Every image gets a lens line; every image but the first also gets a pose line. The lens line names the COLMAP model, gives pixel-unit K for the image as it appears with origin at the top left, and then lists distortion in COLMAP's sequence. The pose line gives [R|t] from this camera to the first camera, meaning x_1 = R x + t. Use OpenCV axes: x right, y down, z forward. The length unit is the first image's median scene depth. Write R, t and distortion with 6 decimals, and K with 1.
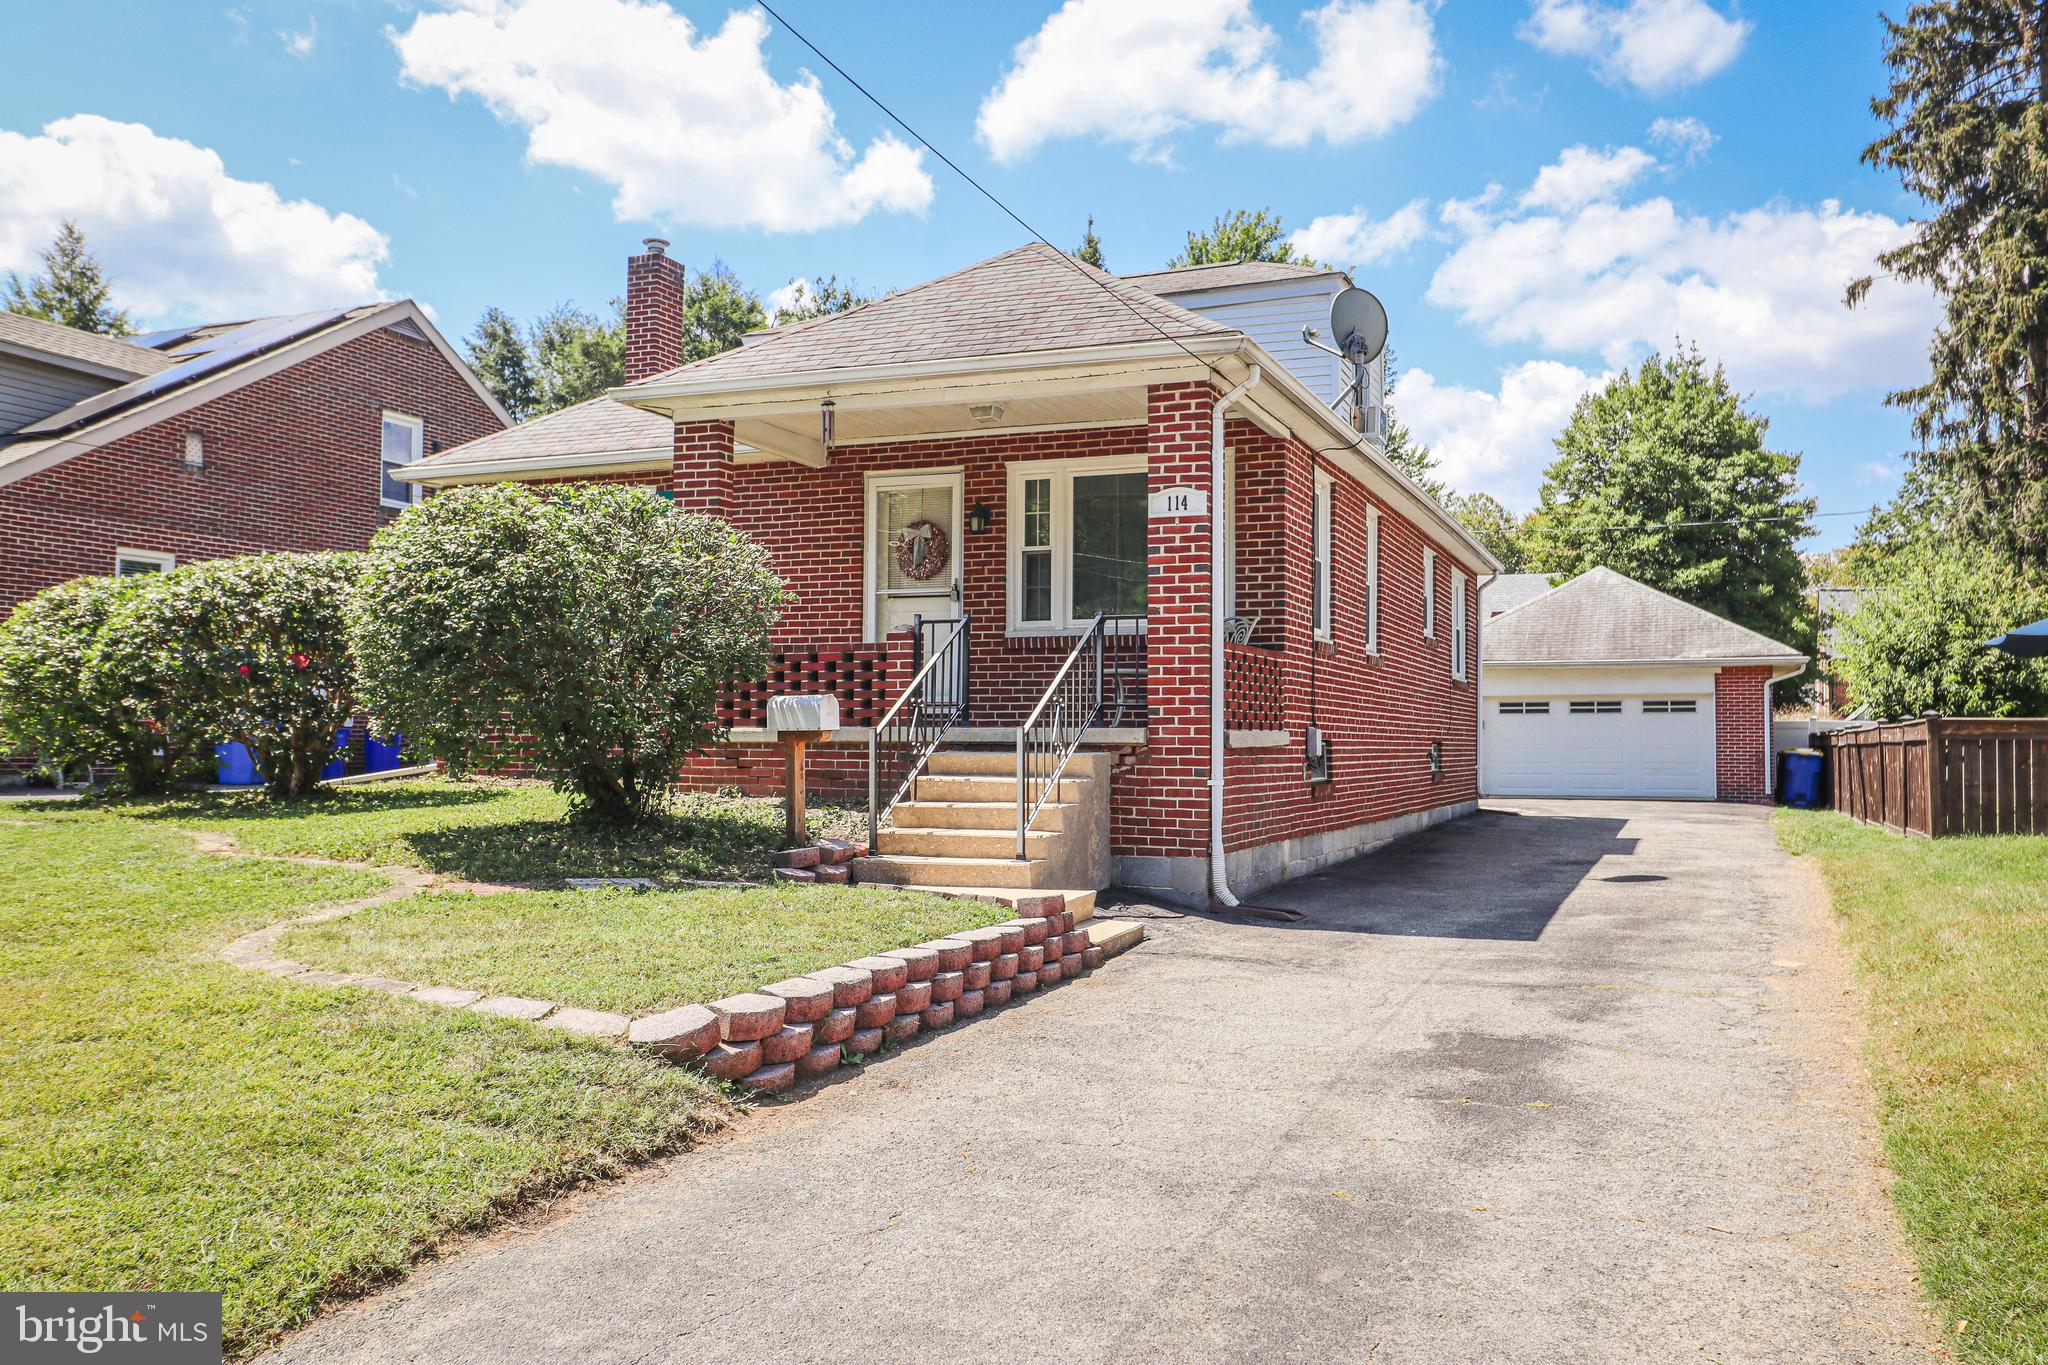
lens RADIAL K [[1629.1, 0, 1024.0], [0, 1629.1, 682.5], [0, 0, 1]] dist [0.000489, 0.010281]
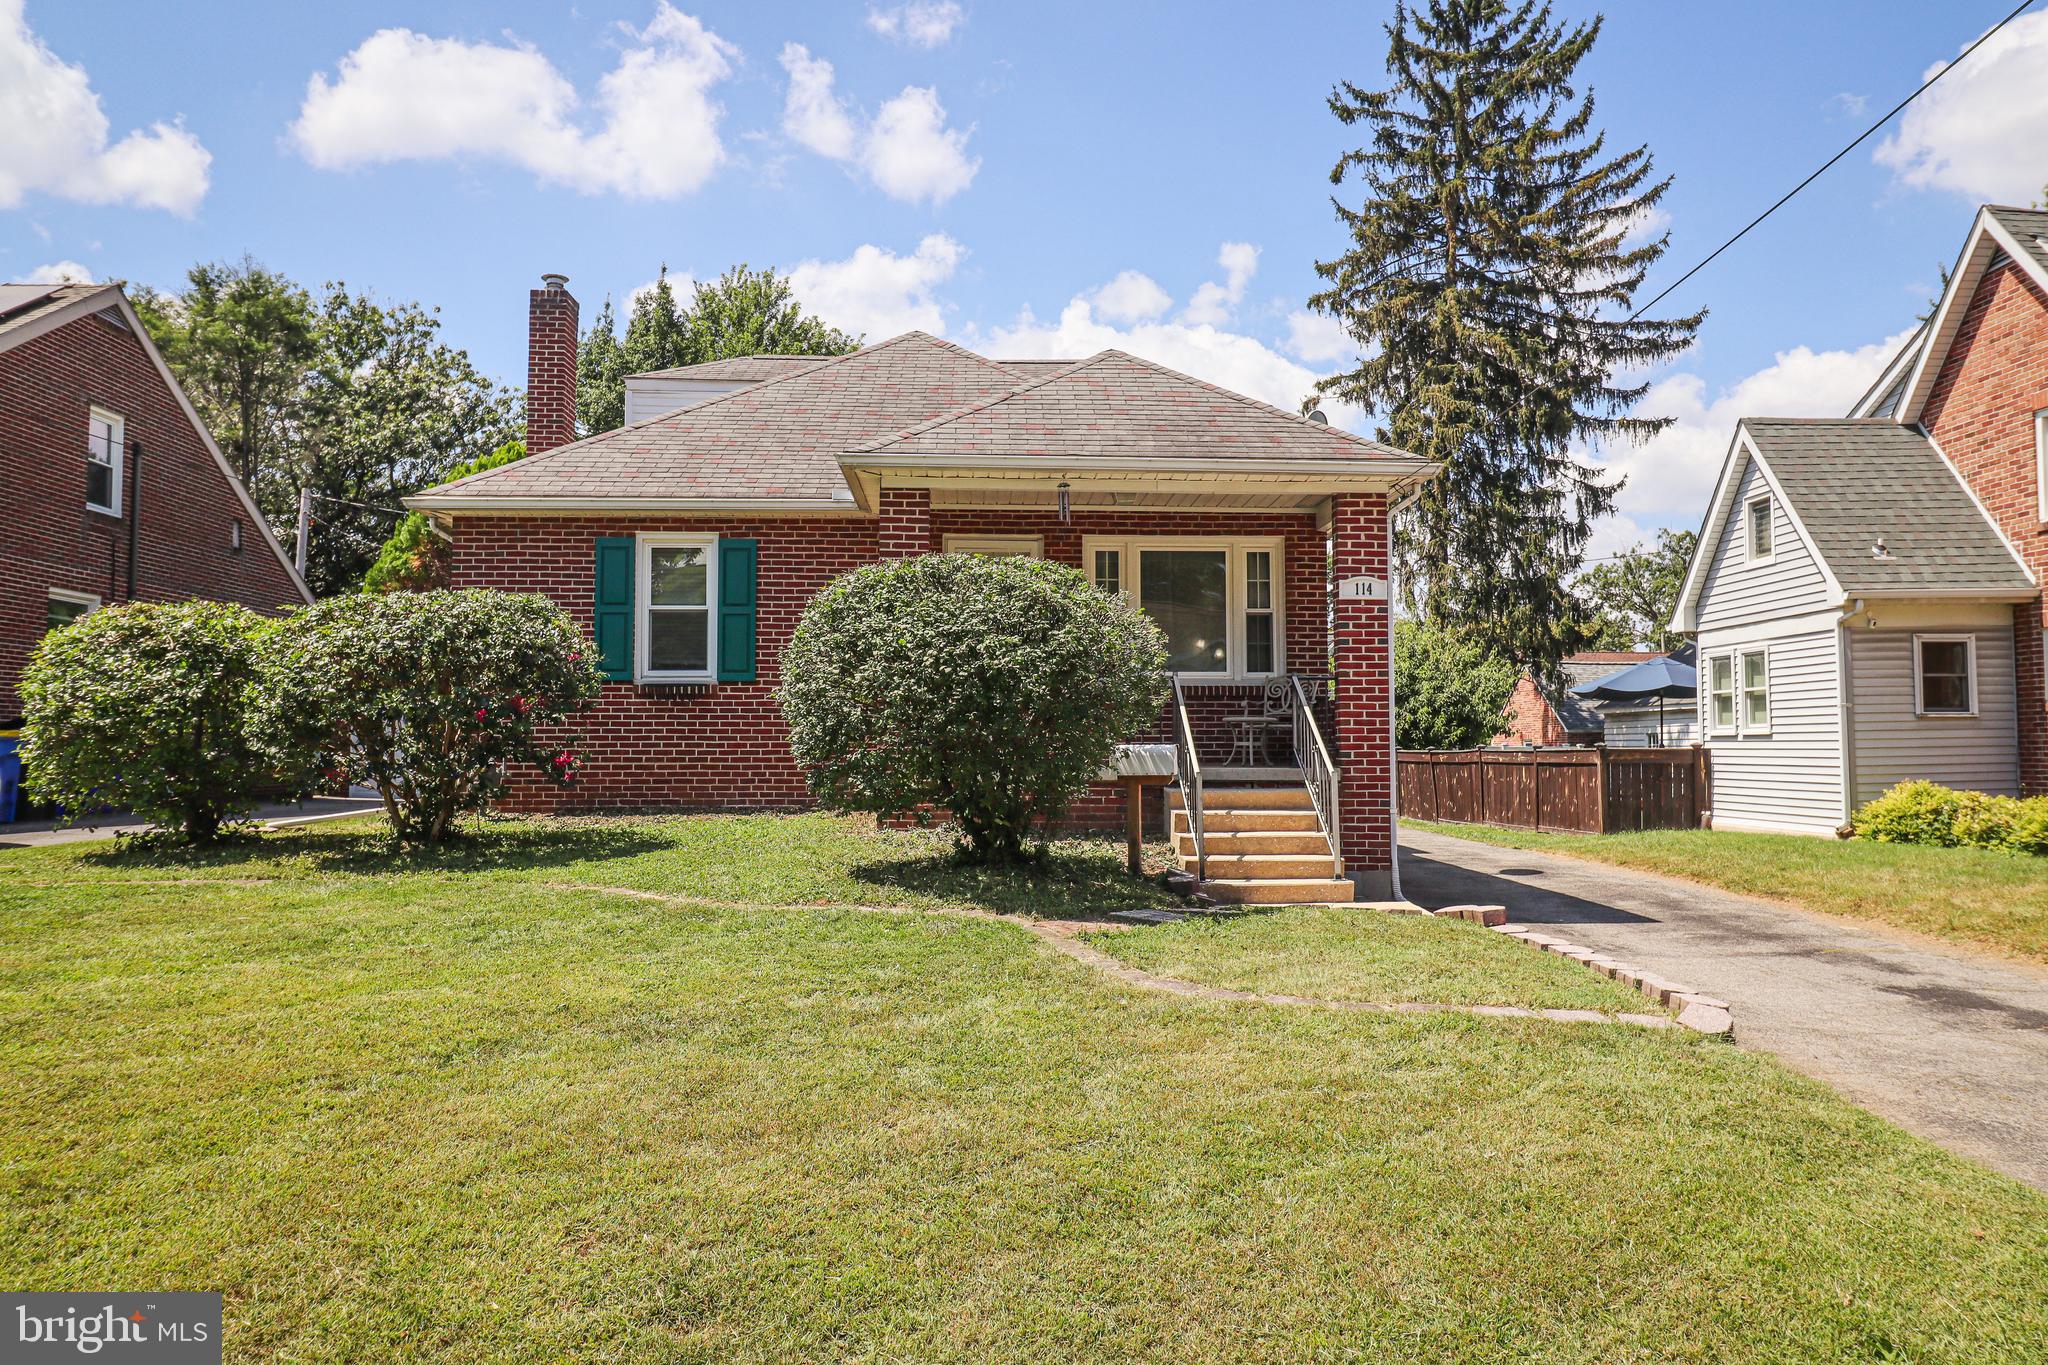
lens RADIAL K [[1485.4, 0, 1024.0], [0, 1485.4, 682.5], [0, 0, 1]] dist [0.013153, 0.000215]
pose [[0.909482, 0.014470, 0.415491, -0.550569], [-0.011395, 0.999886, -0.009879, -0.021027], [-0.415587, 0.004250, 0.909544, 0.058998]]
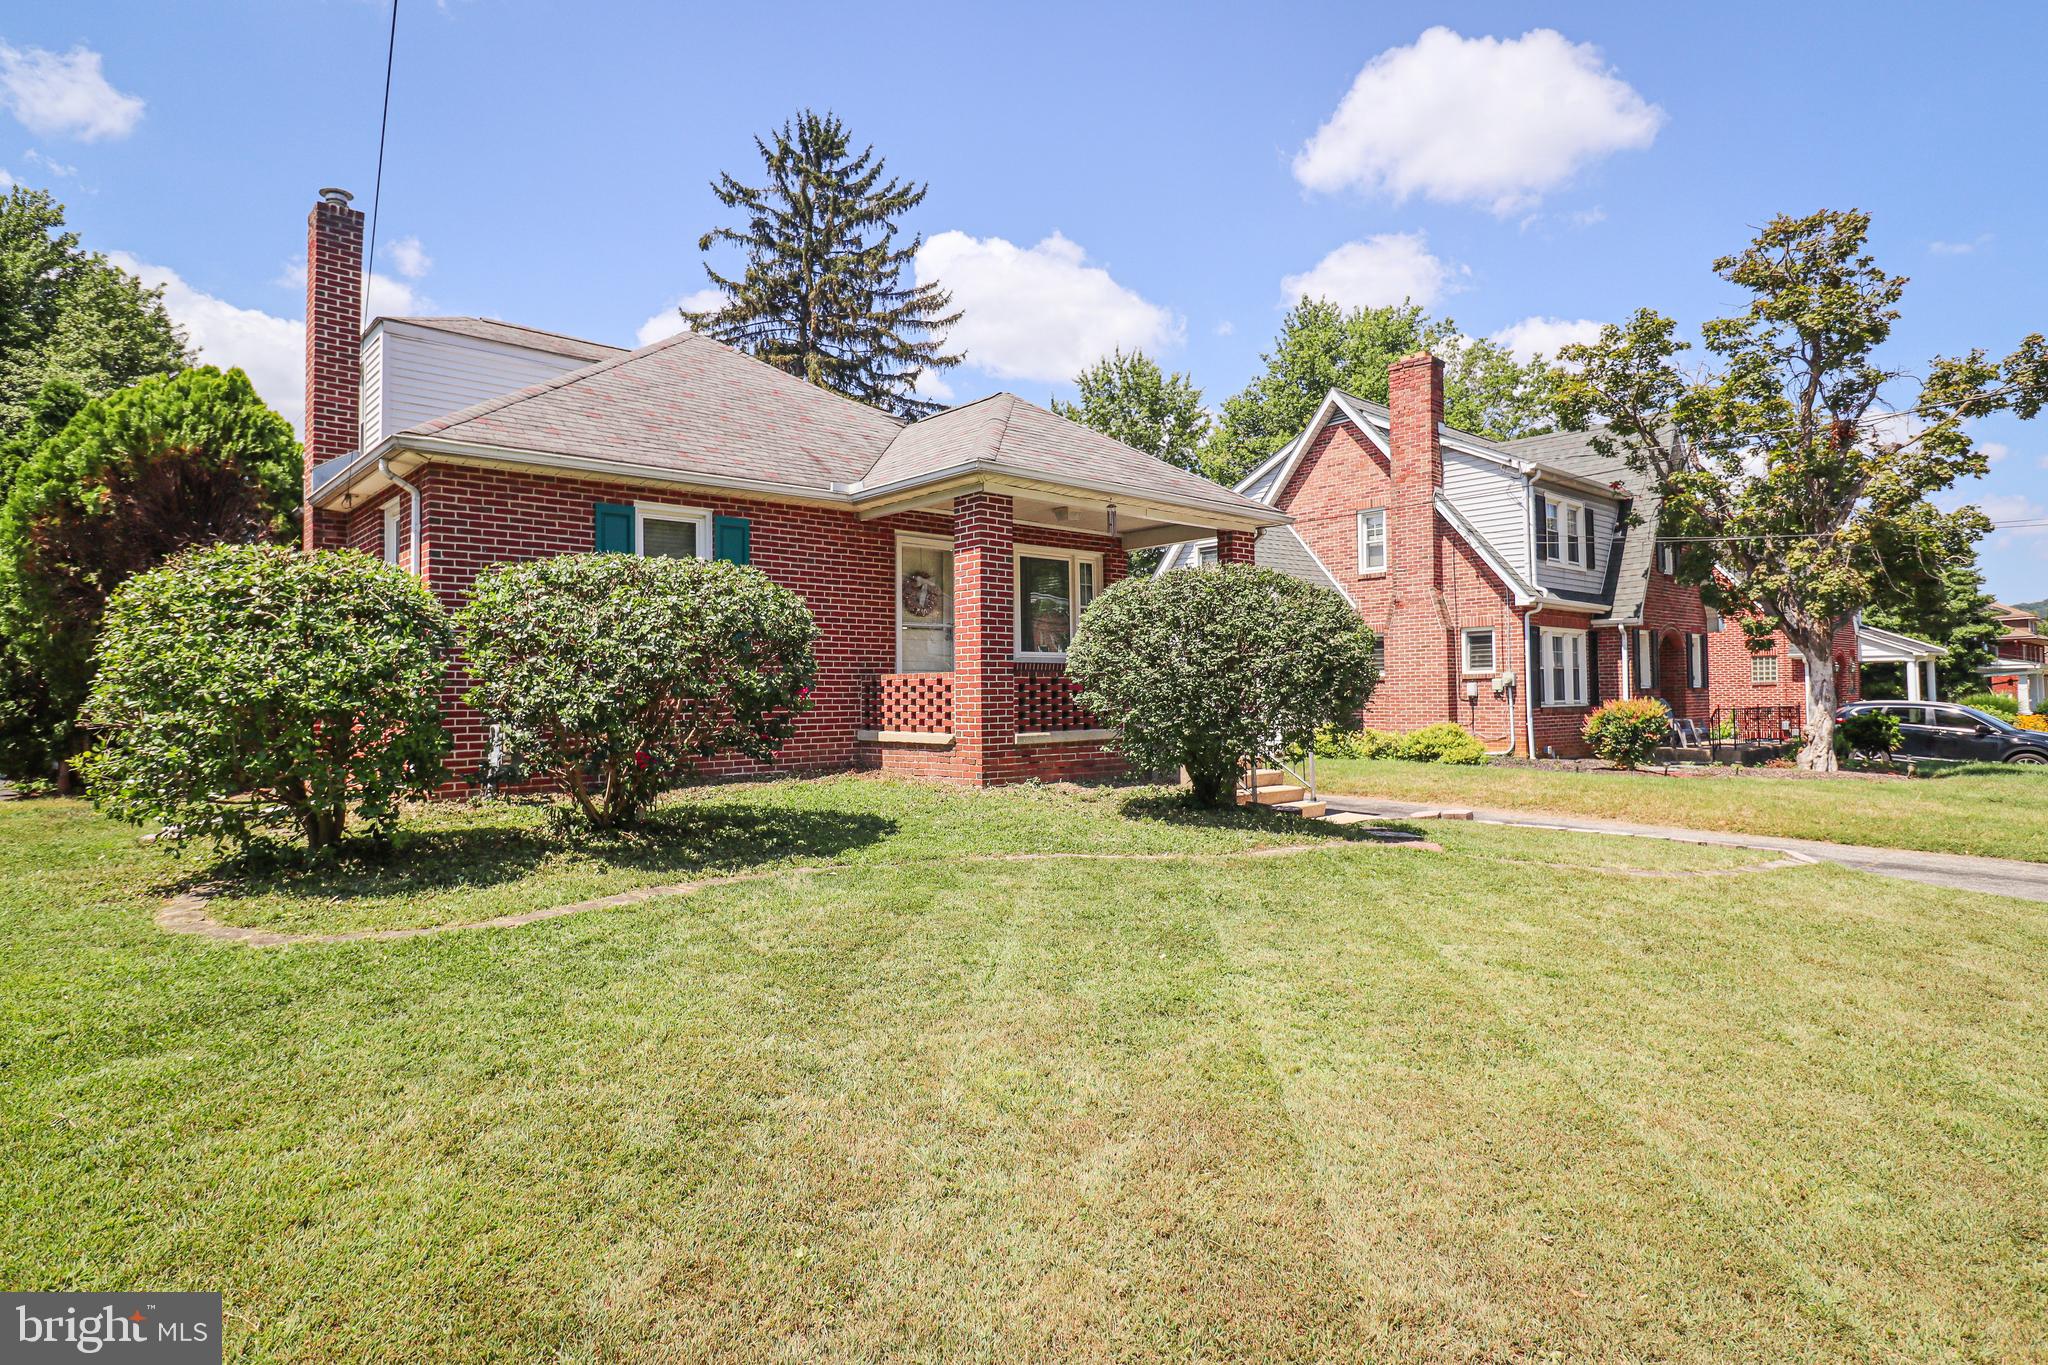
lens RADIAL K [[1135.7, 0, 1024.0], [0, 1135.7, 682.5], [0, 0, 1]] dist [-0.001266, -0.000286]
pose [[0.415360, 0.000266, 0.909657, -1.020802], [-0.018730, 0.999790, 0.008260, -0.020790], [-0.909464, -0.020469, 0.415278, 0.622213]]
